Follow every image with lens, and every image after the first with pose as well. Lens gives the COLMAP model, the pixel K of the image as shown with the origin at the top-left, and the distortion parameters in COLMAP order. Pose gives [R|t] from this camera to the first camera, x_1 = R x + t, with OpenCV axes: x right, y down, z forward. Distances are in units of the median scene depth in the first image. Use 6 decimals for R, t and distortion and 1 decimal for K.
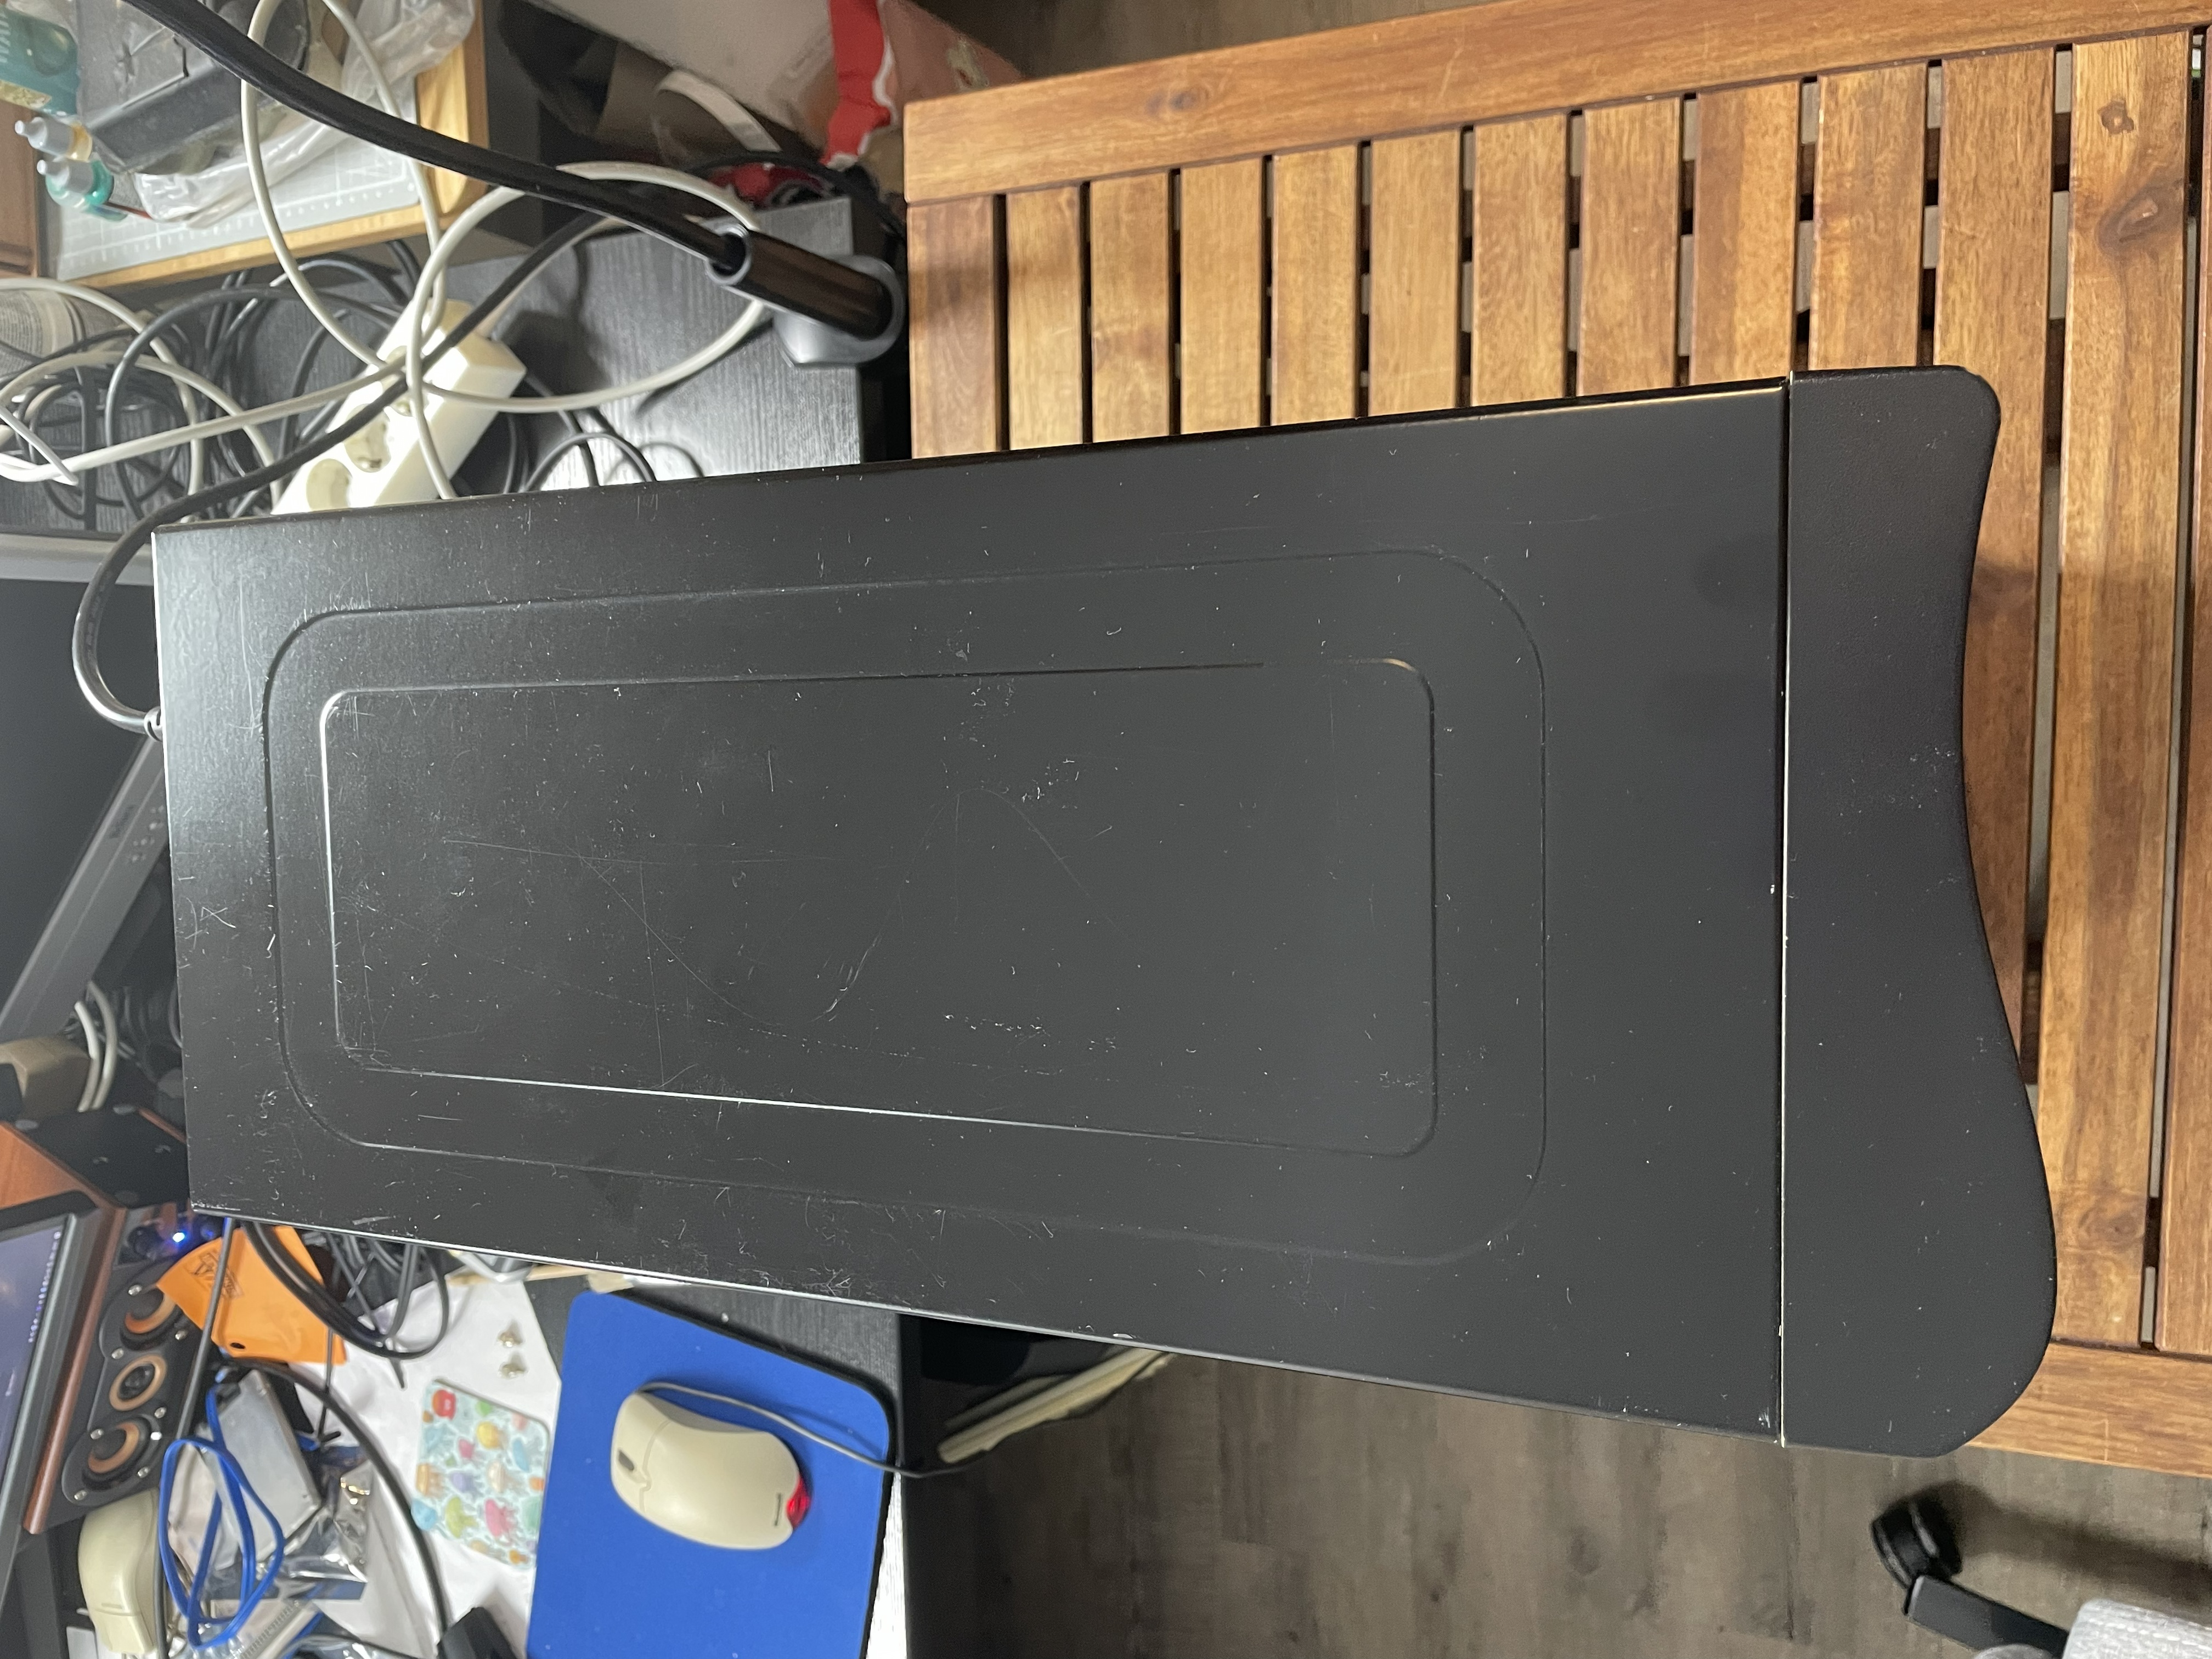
lens RADIAL K [[1704.8, 0, 1091.5], [0, 1704.8, 812.1], [0, 0, 1]] dist [0.042730, -0.071112]
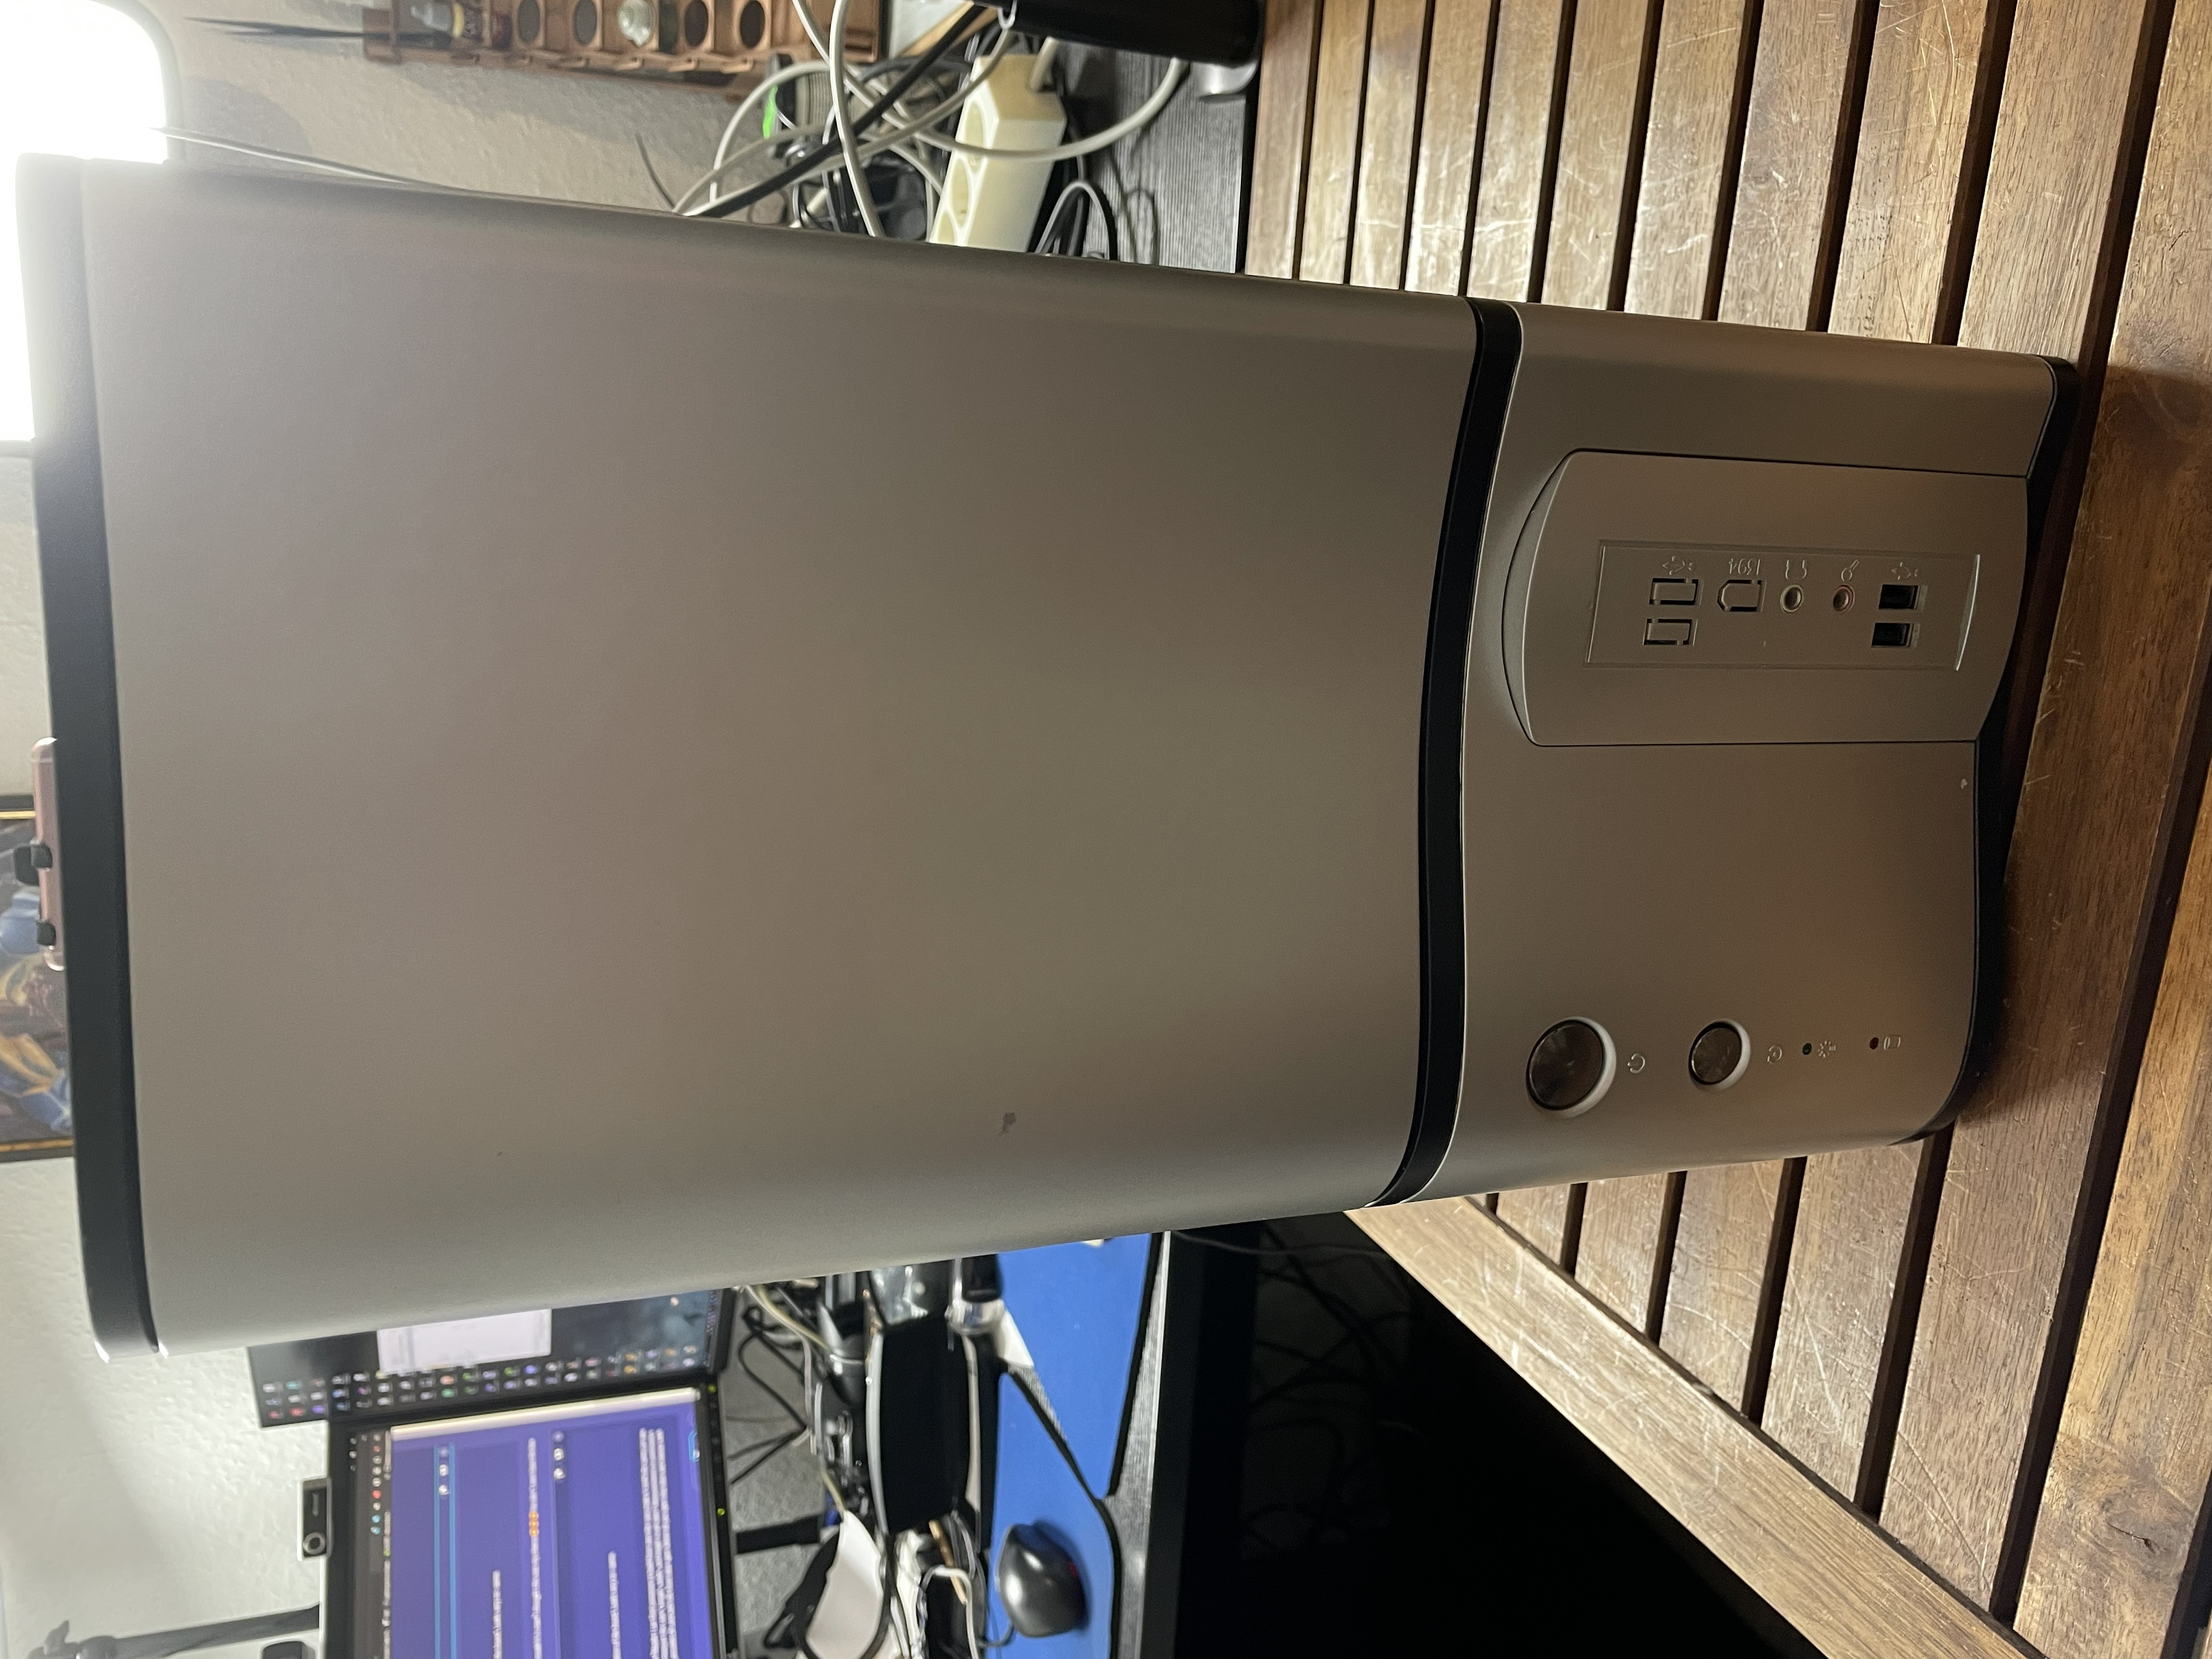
lens RADIAL K [[1704.8, 0, 1040.3], [0, 1704.8, 813.9], [0, 0, 1]] dist [0.042730, -0.071112]
pose [[0.688131, 0.223373, -0.690348, 0.687365], [-0.114613, 0.972952, 0.200569, -0.074534], [0.716477, -0.058895, 0.695120, 0.336485]]
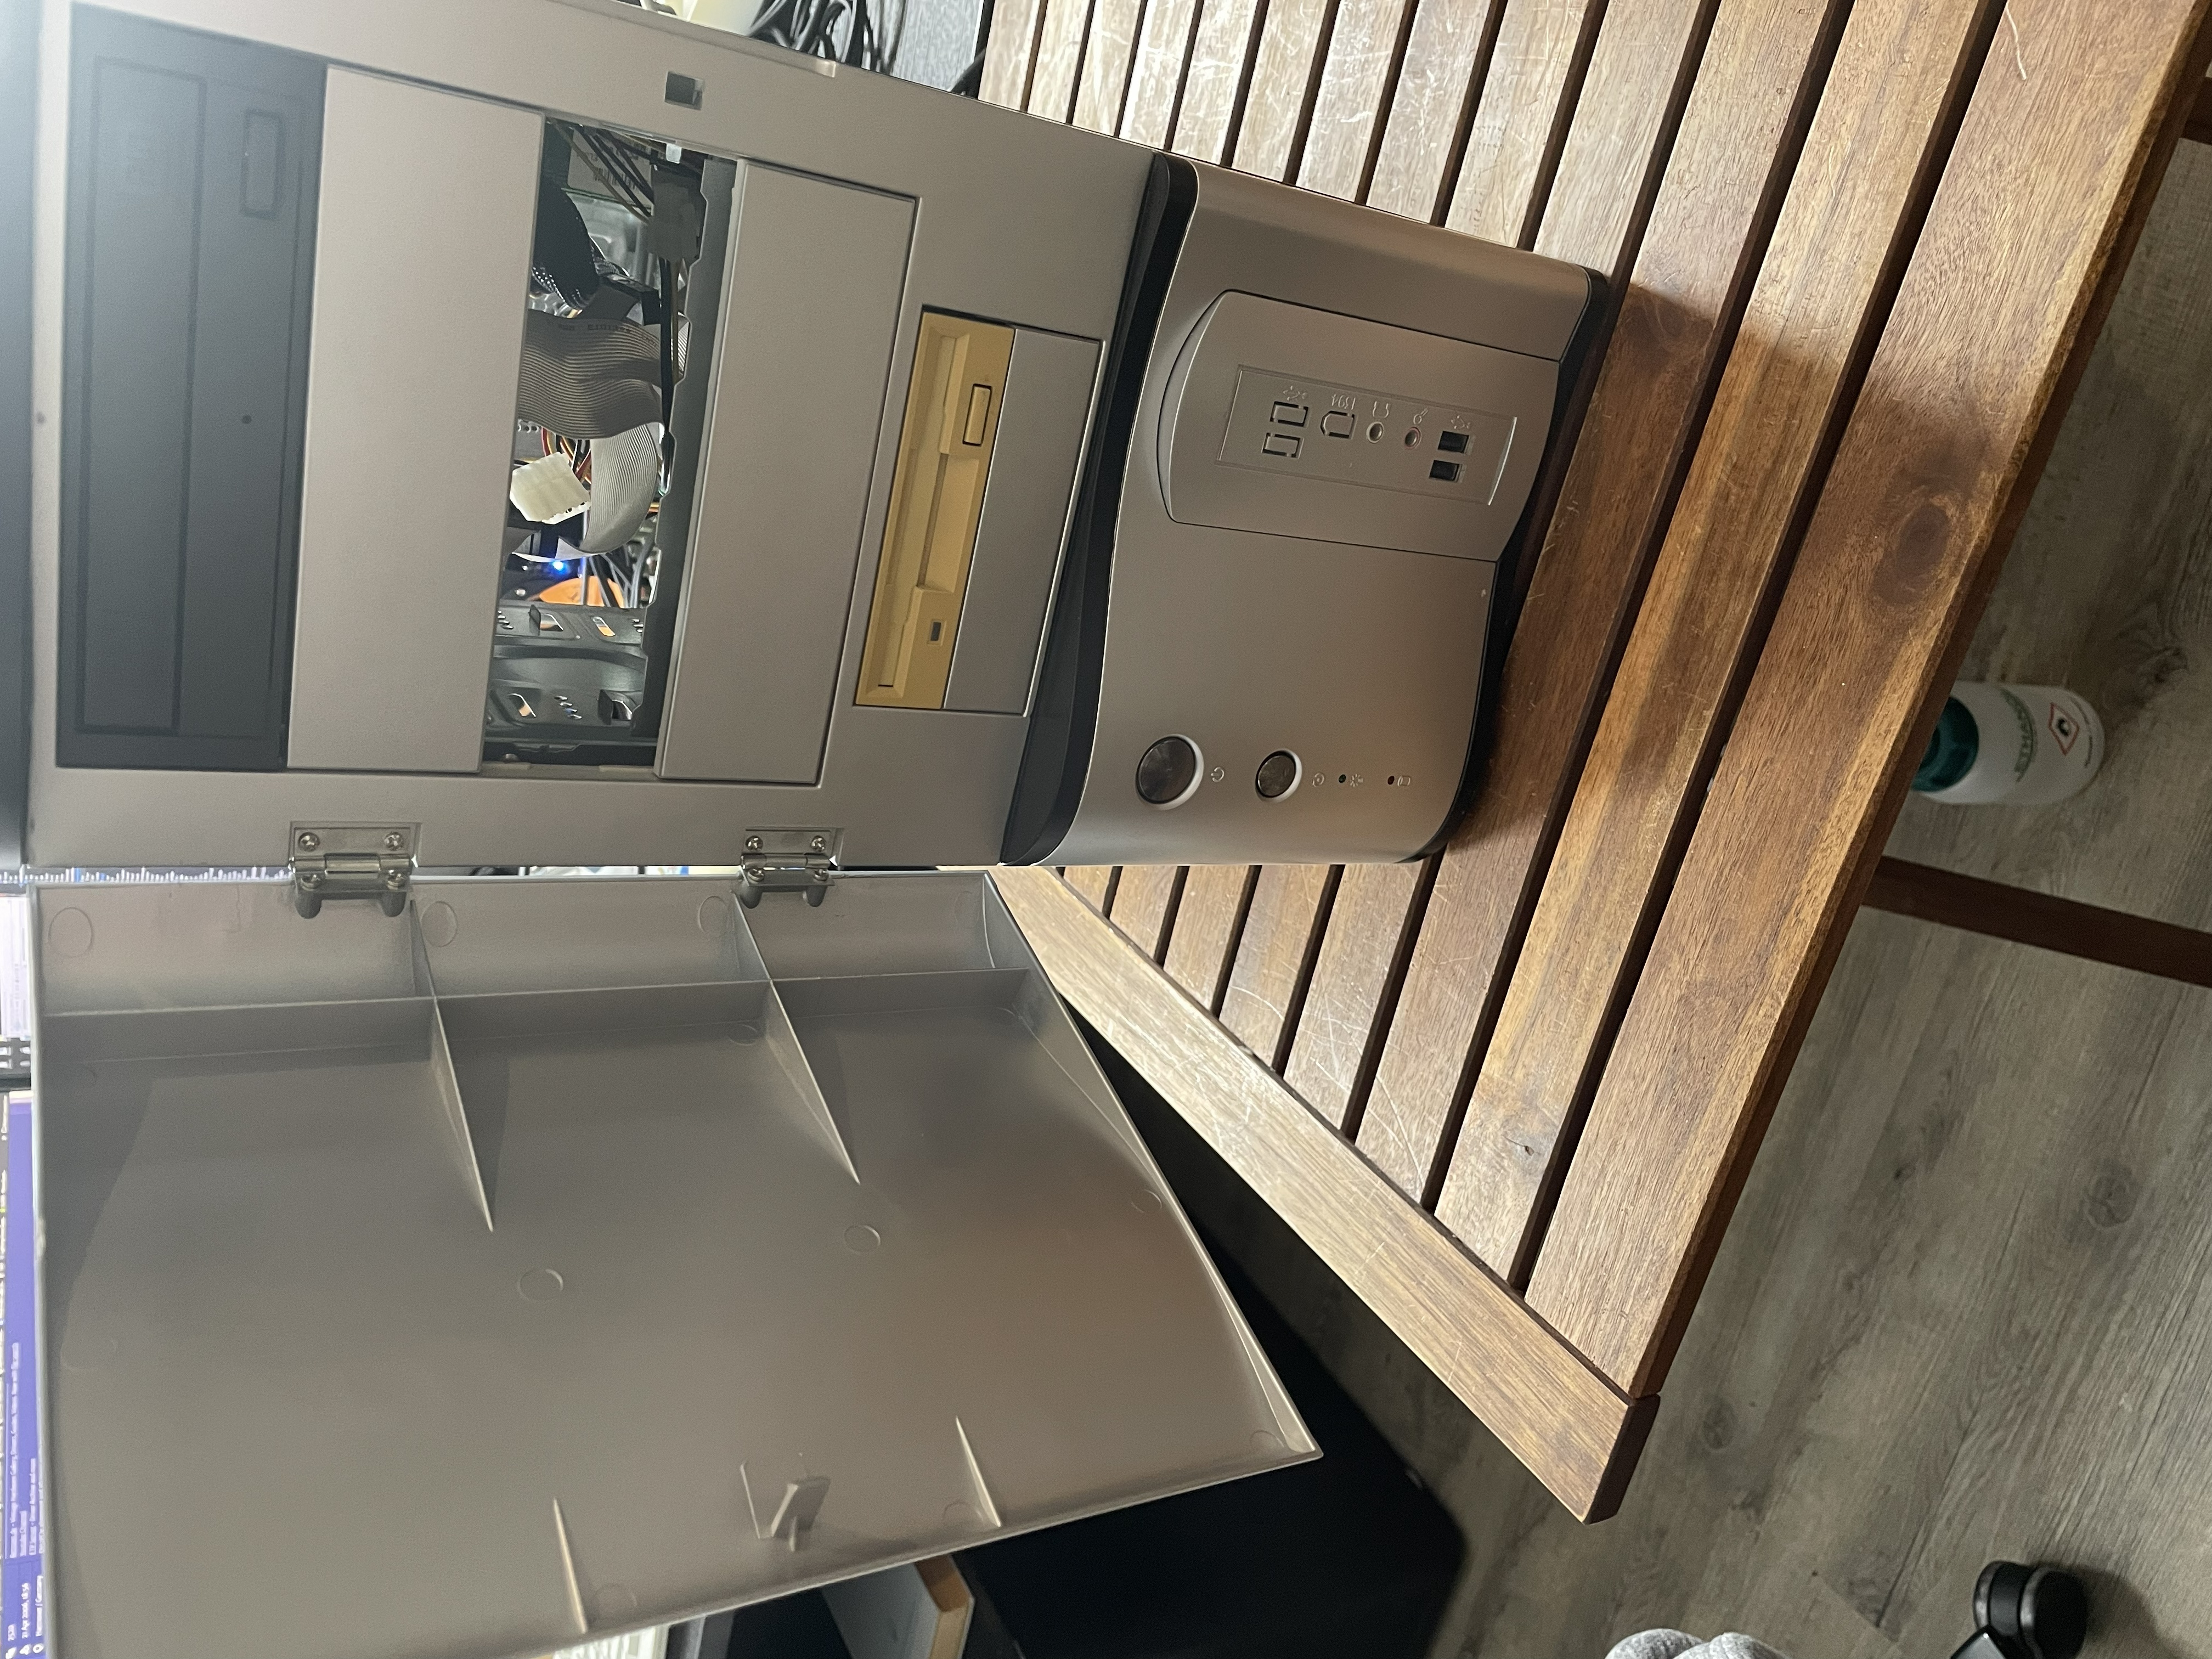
lens RADIAL K [[1704.8, 0, 1091.1], [0, 1704.8, 831.5], [0, 0, 1]] dist [0.042730, -0.071112]
pose [[0.789067, 0.380641, -0.482167, 0.774641], [-0.263586, 0.918759, 0.293945, -0.084729], [0.554883, -0.104850, 0.825295, 0.220144]]
